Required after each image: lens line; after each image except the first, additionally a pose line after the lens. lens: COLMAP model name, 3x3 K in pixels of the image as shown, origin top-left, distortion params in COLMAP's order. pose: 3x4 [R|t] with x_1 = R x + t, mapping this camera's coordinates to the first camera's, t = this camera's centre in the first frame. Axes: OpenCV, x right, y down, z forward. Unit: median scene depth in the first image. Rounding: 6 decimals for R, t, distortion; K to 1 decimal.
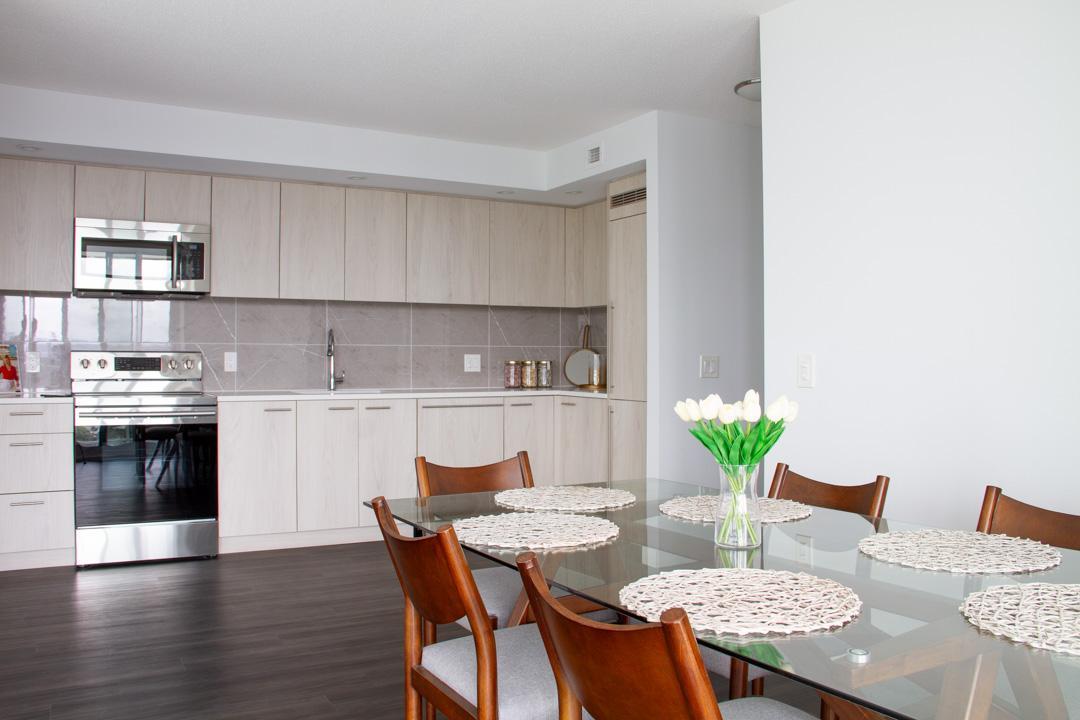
lens RADIAL K [[901.4, 0, 540.0], [0, 901.4, 360.0], [0, 0, 1]] dist [-0.175901, 0.105723]
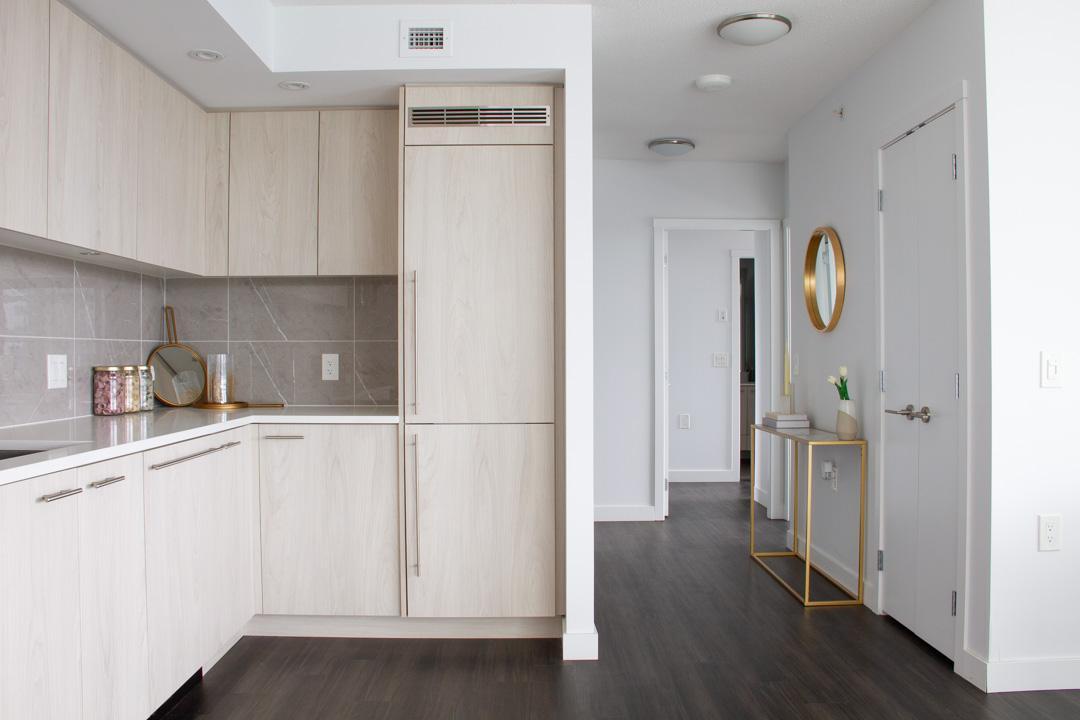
lens RADIAL K [[901.4, 0, 540.0], [0, 901.4, 360.0], [0, 0, 1]] dist [-0.175901, 0.105723]
pose [[0.495287, -0.007766, 0.868694, -0.425470], [0.008722, 0.999954, 0.003967, -0.003380], [-0.868685, 0.005612, 0.495332, 0.598791]]
